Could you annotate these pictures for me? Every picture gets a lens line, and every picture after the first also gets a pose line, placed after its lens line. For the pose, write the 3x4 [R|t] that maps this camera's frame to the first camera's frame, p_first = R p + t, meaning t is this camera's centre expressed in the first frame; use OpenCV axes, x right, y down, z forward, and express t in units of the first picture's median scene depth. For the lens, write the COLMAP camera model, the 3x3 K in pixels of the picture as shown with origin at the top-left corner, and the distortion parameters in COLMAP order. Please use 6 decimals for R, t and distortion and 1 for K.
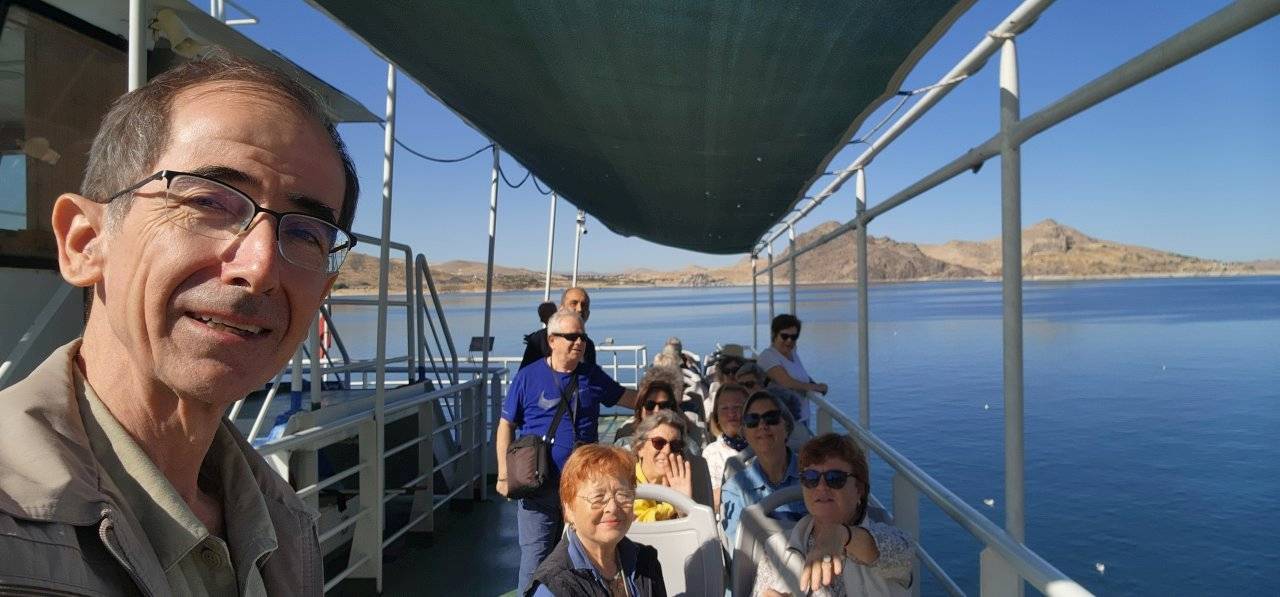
lens RADIAL K [[1003.6, 0, 640.0], [0, 1003.6, 298.5], [0, 0, 1]] dist [-0.051040, -0.000179]
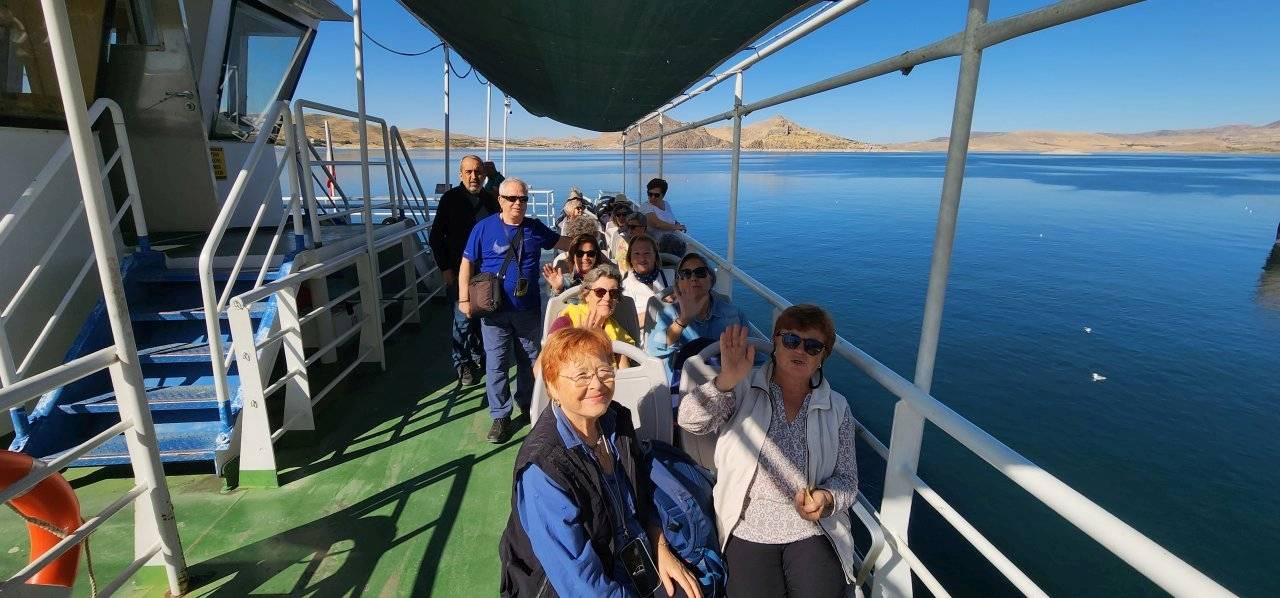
lens RADIAL K [[532.8, 0, 640.0], [0, 532.8, 299.0], [0, 0, 1]] dist [-0.010740, 0.000267]
pose [[0.980697, -0.026451, 0.193738, -0.040826], [-0.025566, 0.964957, 0.261160, -0.015205], [-0.193857, -0.261072, 0.945654, 0.210887]]
